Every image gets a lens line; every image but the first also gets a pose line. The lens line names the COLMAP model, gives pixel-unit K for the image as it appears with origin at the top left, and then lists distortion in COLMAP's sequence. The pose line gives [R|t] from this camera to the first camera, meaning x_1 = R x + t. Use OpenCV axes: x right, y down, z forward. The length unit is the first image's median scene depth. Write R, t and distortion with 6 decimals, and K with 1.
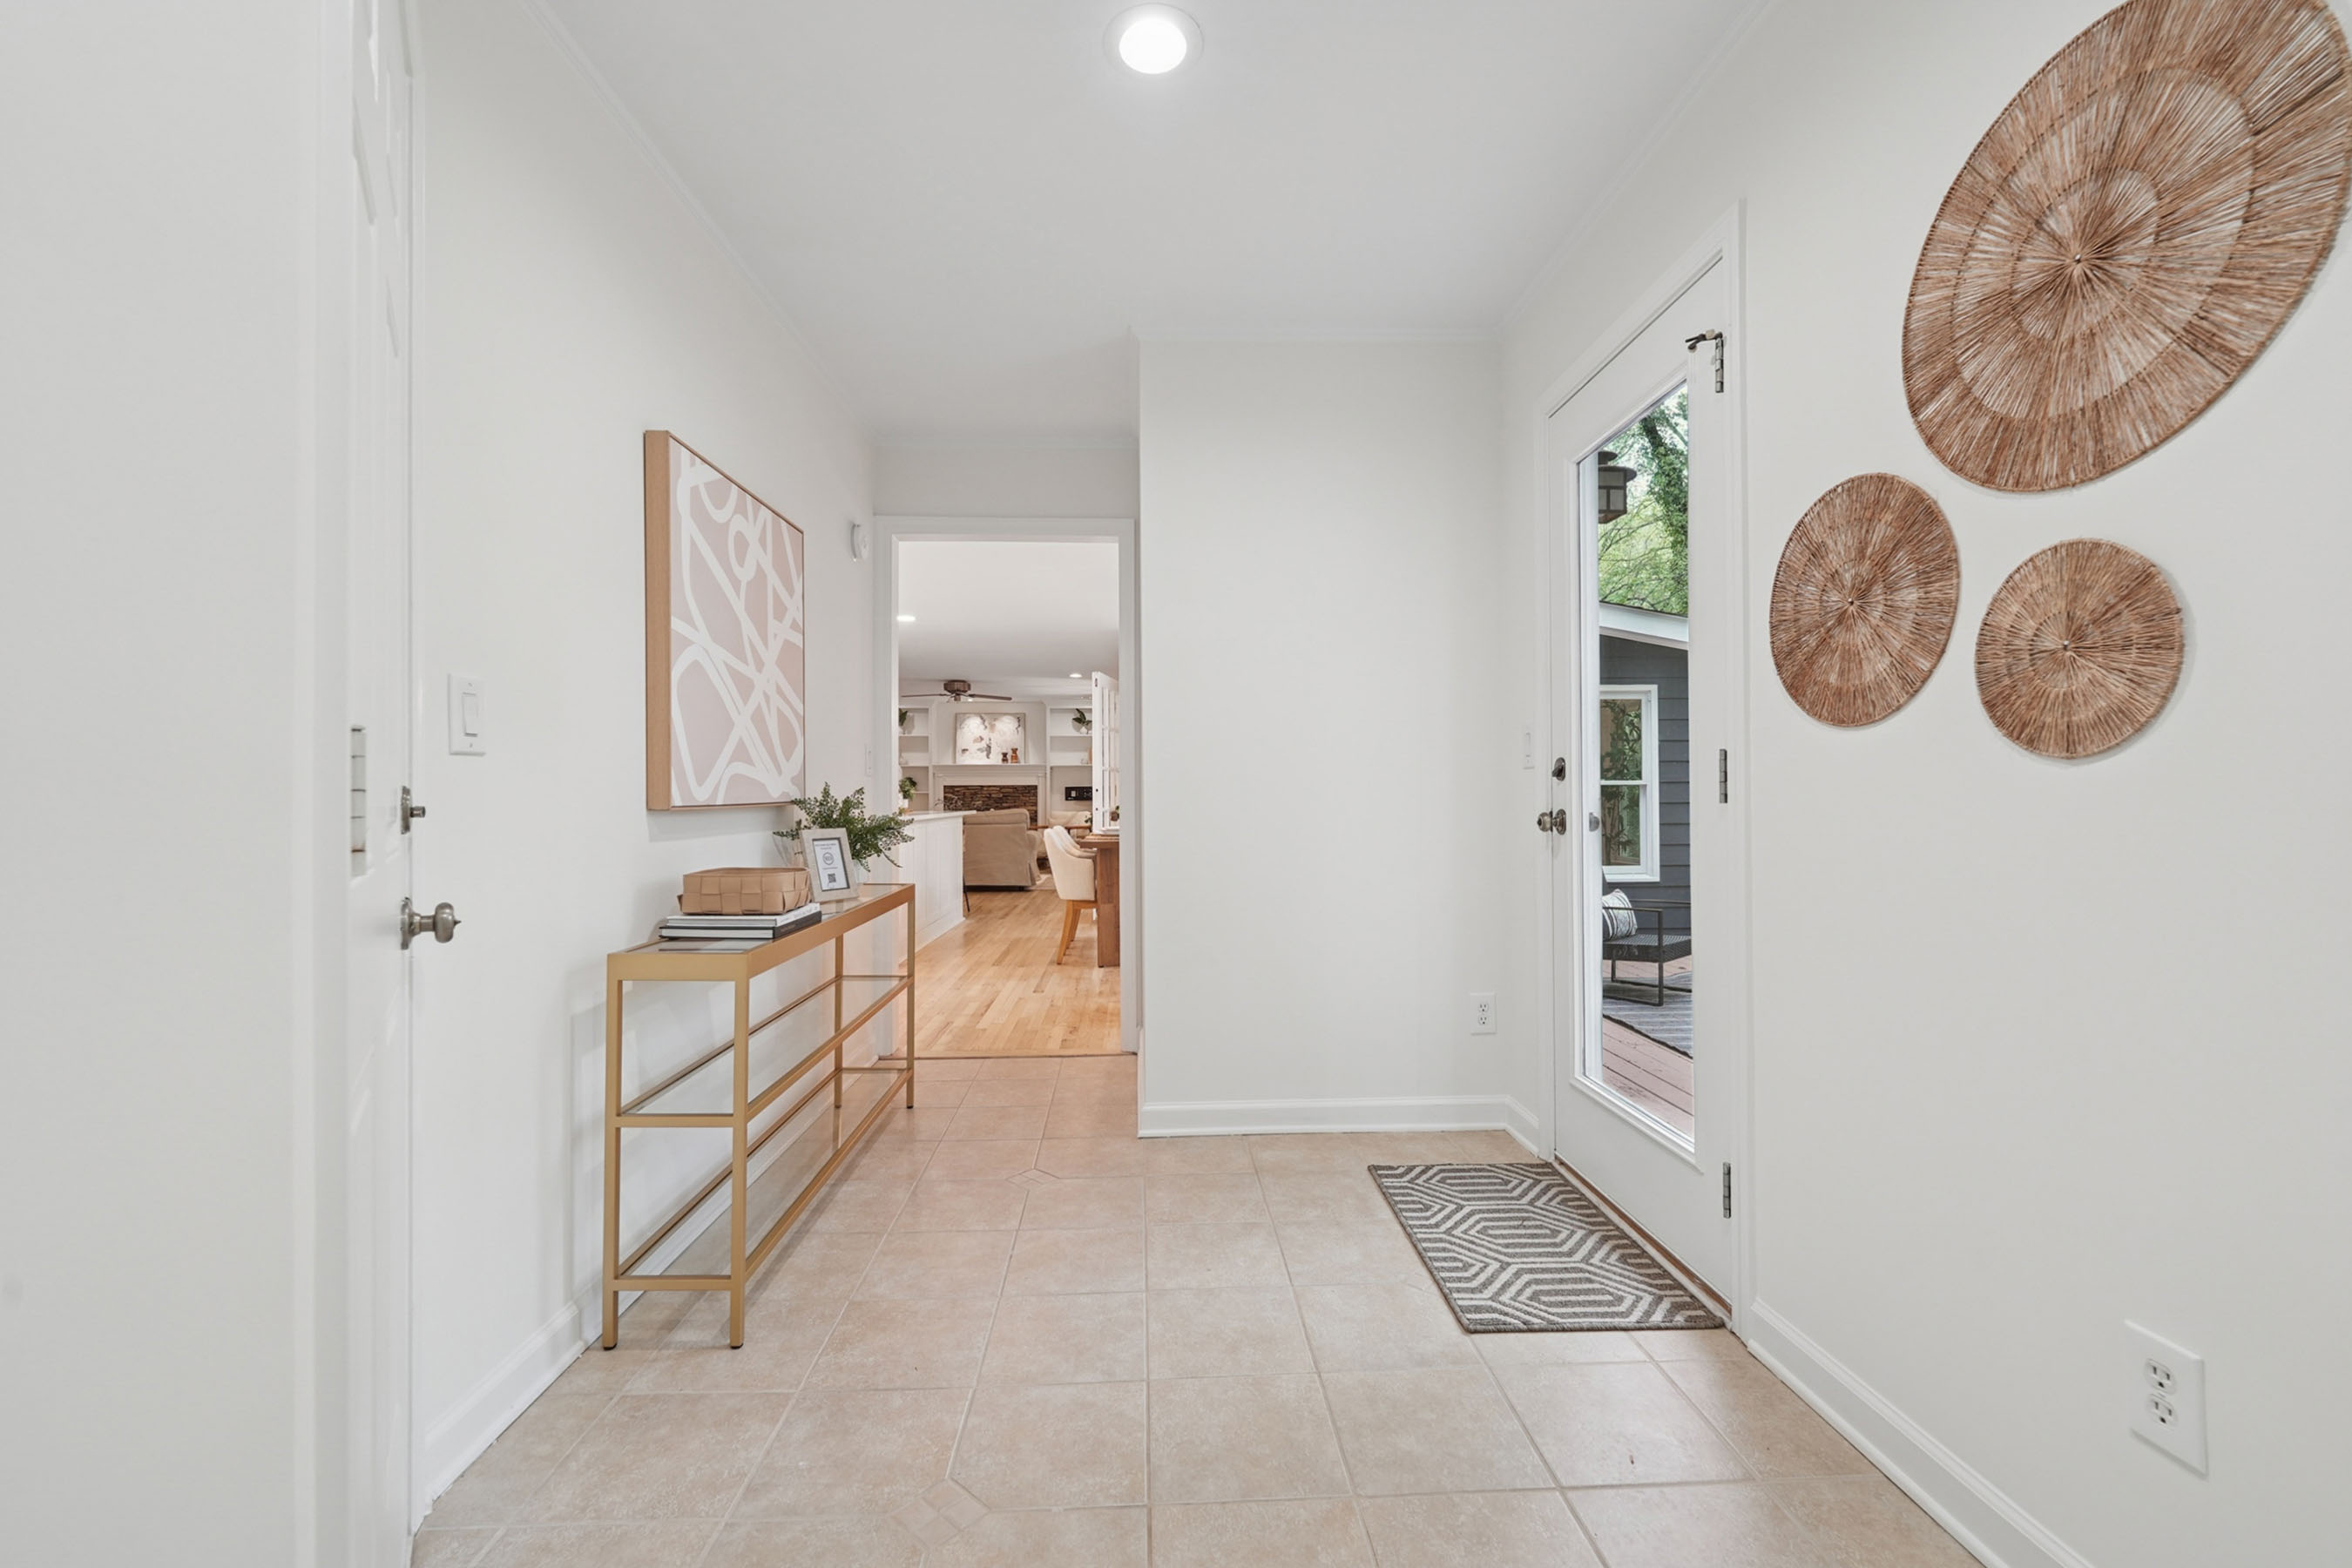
lens RADIAL K [[973.1, 0, 1177.9], [0, 973.1, 797.7], [0, 0, 1]] dist [0.000225, -0.000172]
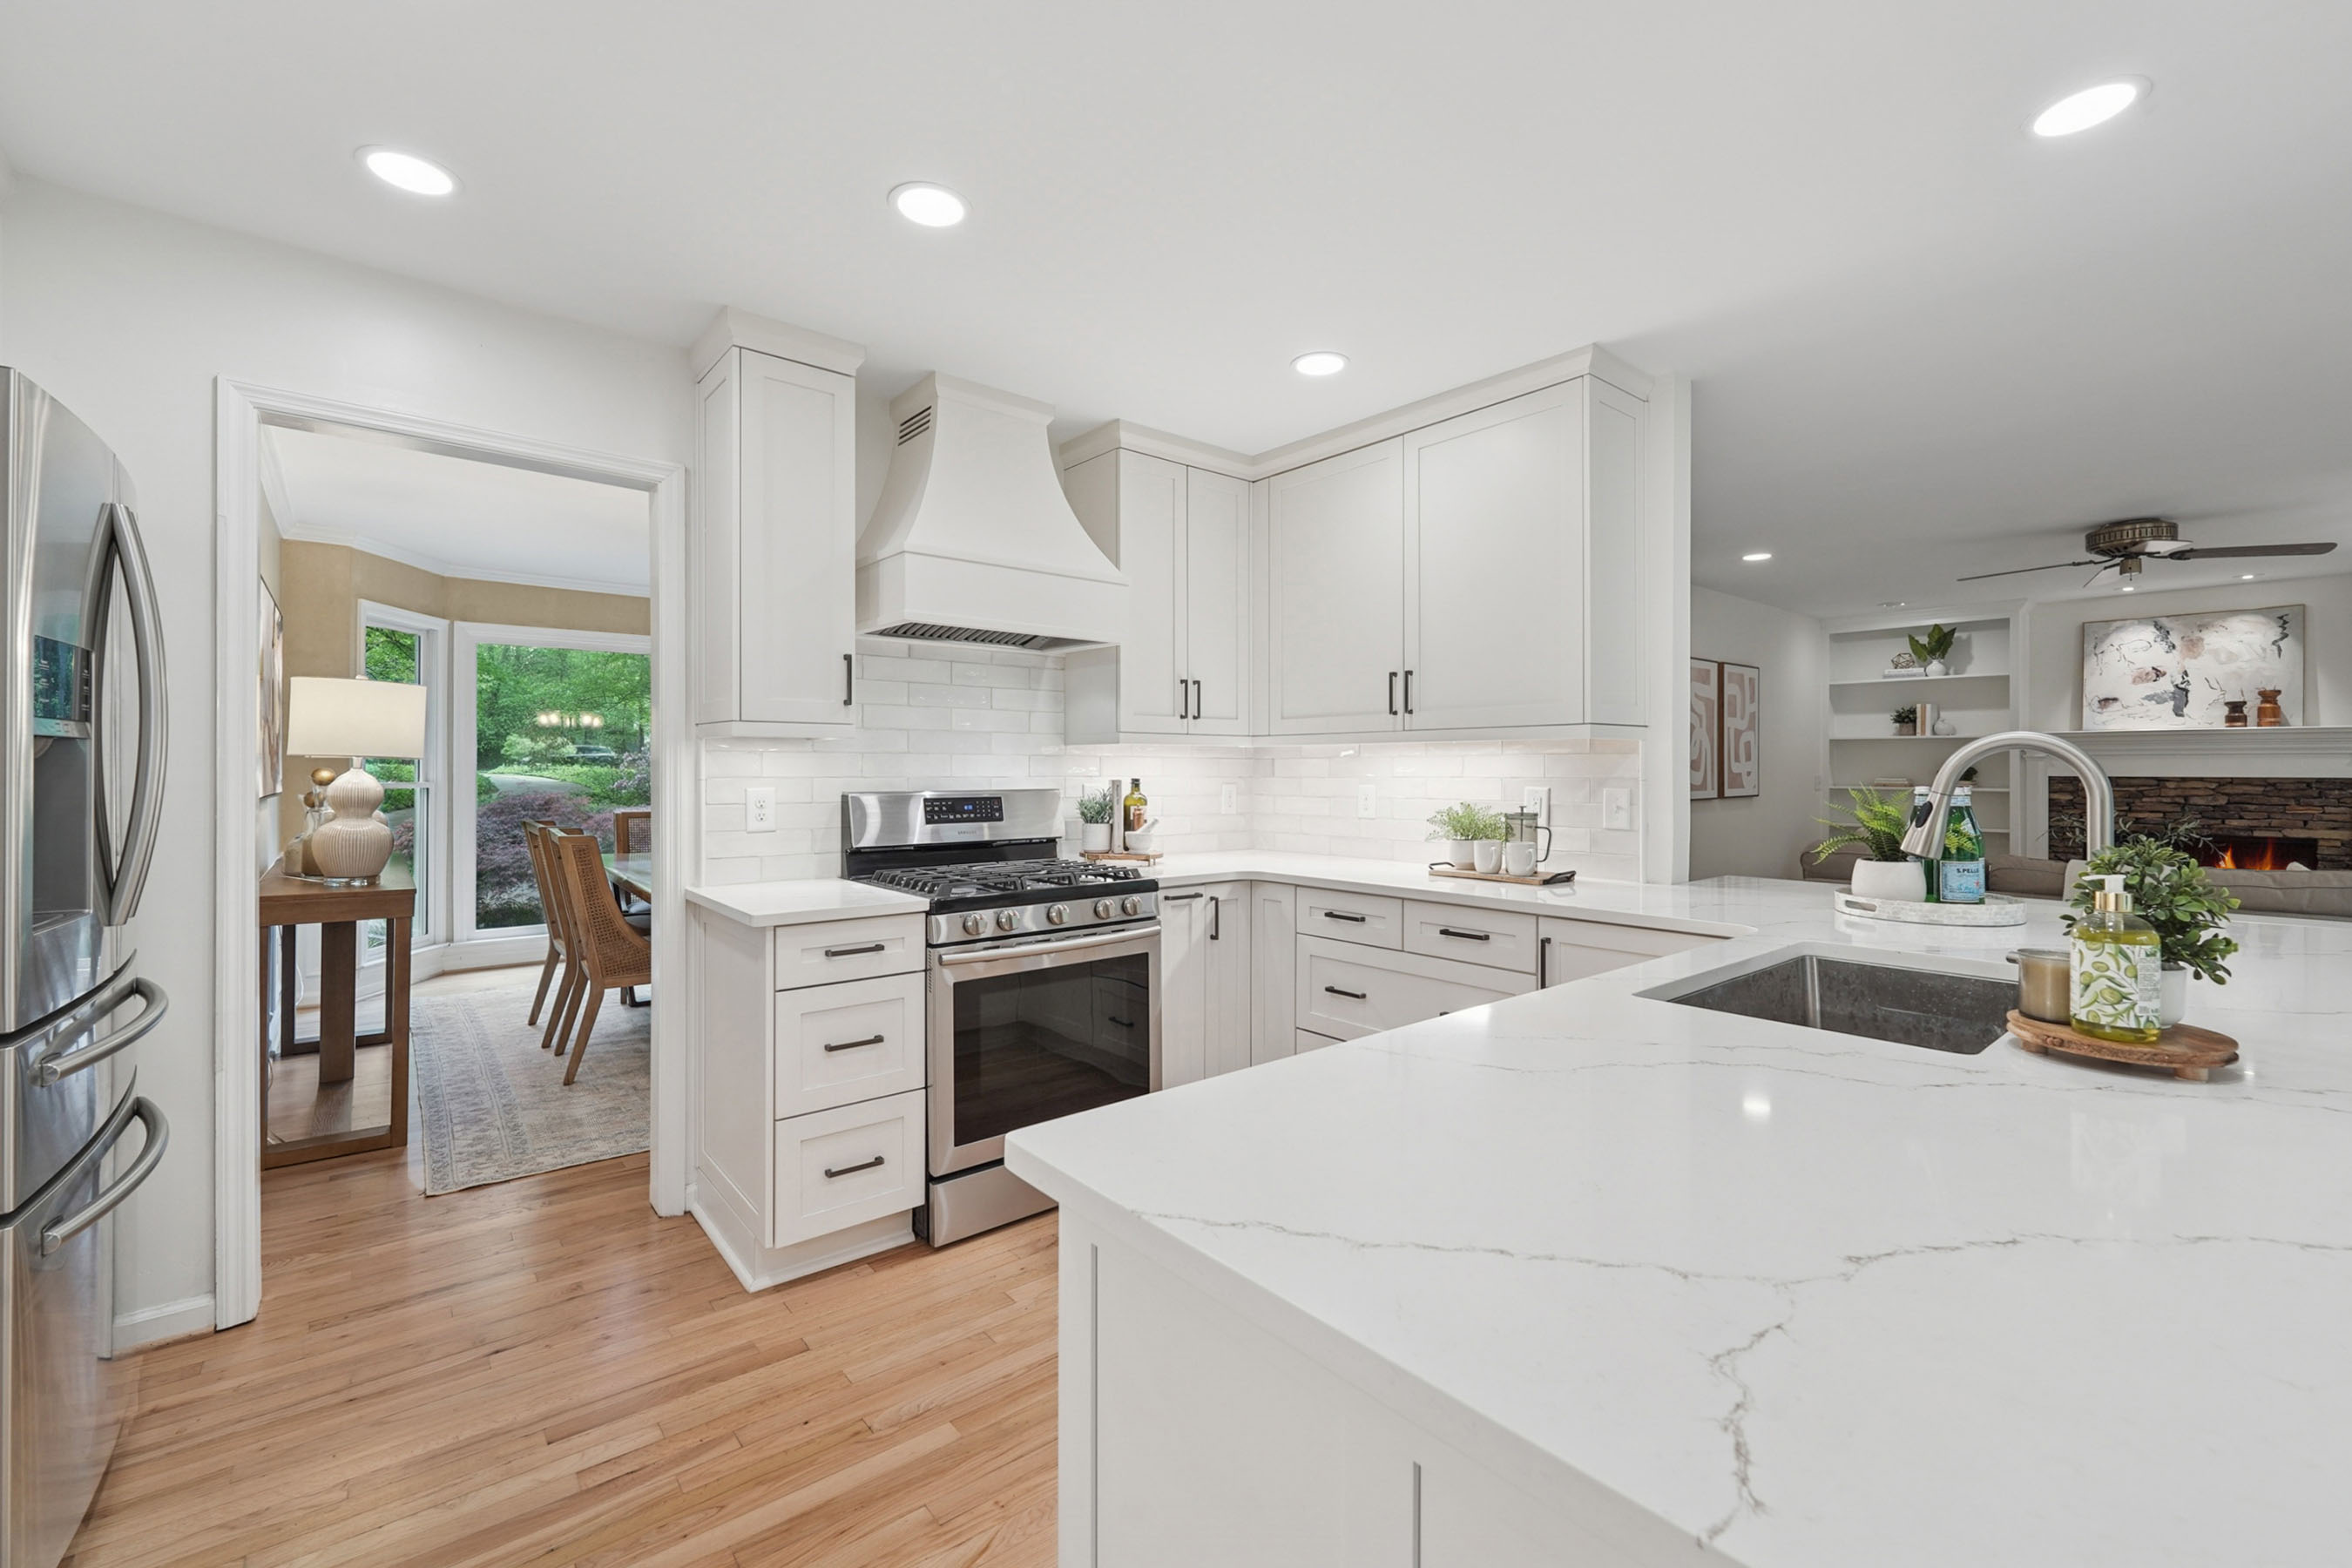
lens RADIAL K [[973.1, 0, 1175.6], [0, 973.1, 769.0], [0, 0, 1]] dist [0.000225, -0.000172]
pose [[0.605412, 0.006095, -0.795889, -0.119489], [-0.006087, 0.999977, 0.003028, -0.015027], [0.795889, 0.003011, 0.605435, 0.368510]]
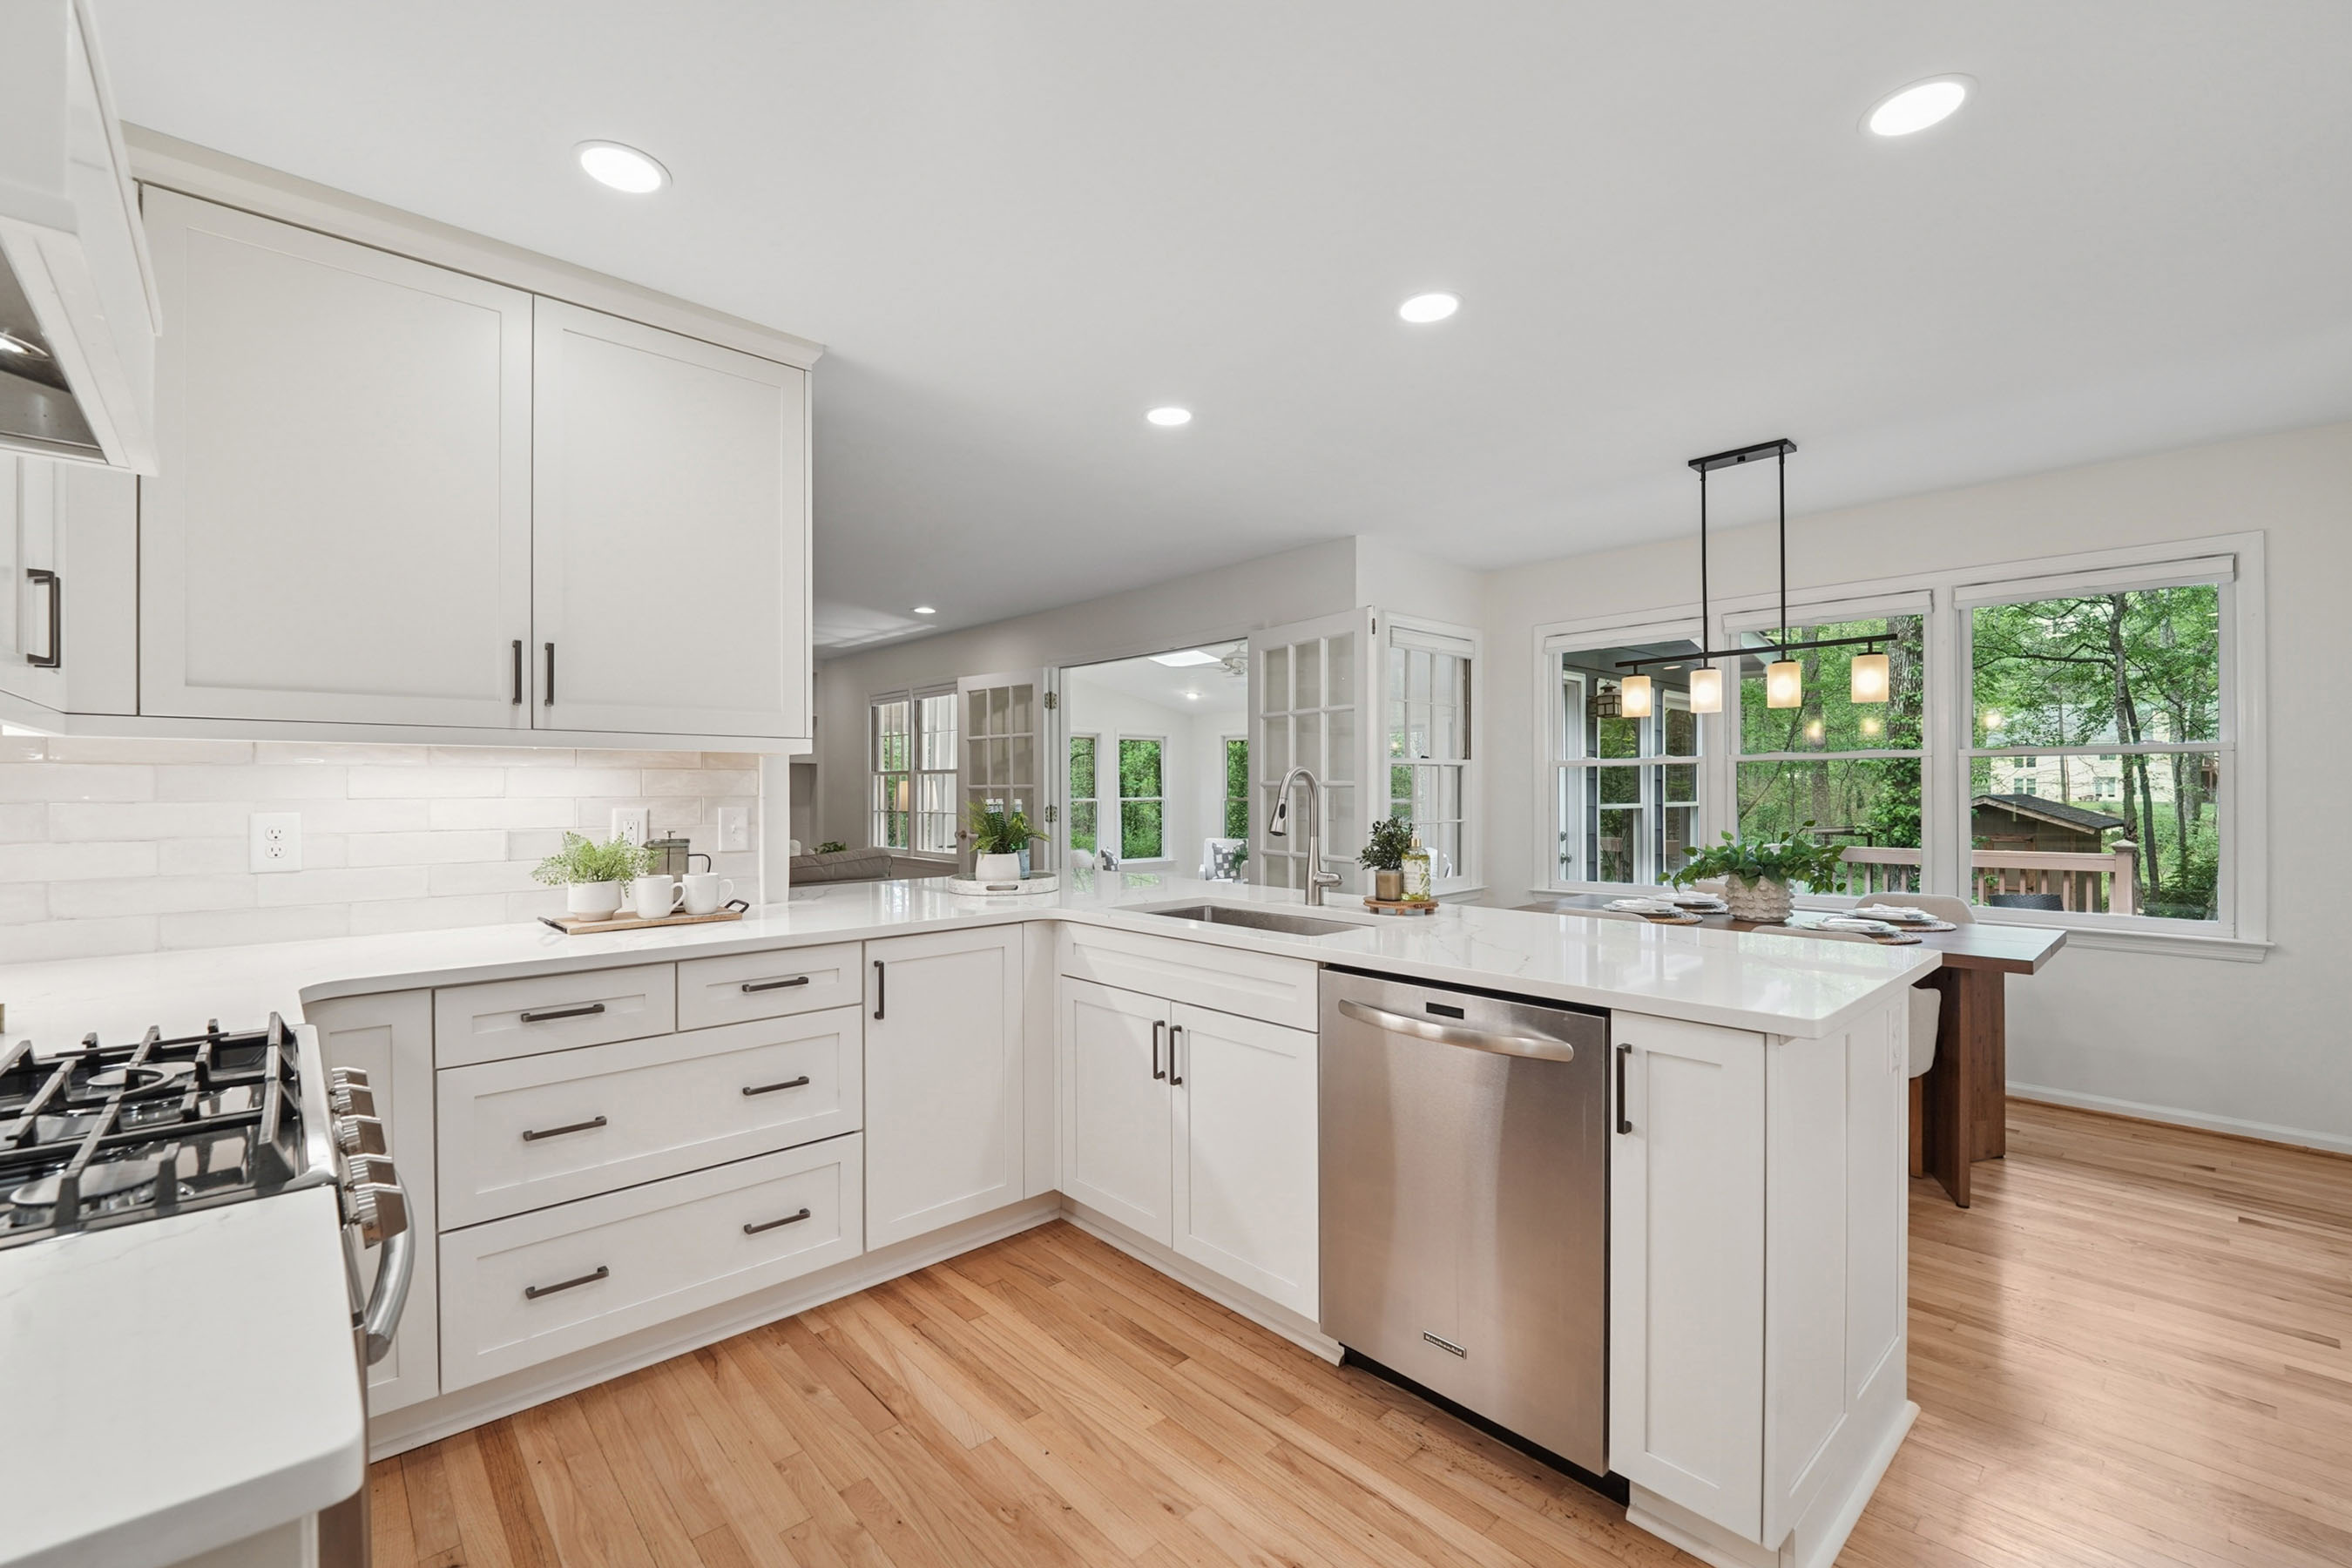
lens RADIAL K [[973.1, 0, 1180.7], [0, 973.1, 788.2], [0, 0, 1]] dist [0.000225, -0.000172]
pose [[0.761071, 0.005276, 0.648648, -0.284853], [-0.002038, 0.999981, -0.005742, -0.013565], [-0.648666, 0.003048, 0.761067, 0.365497]]
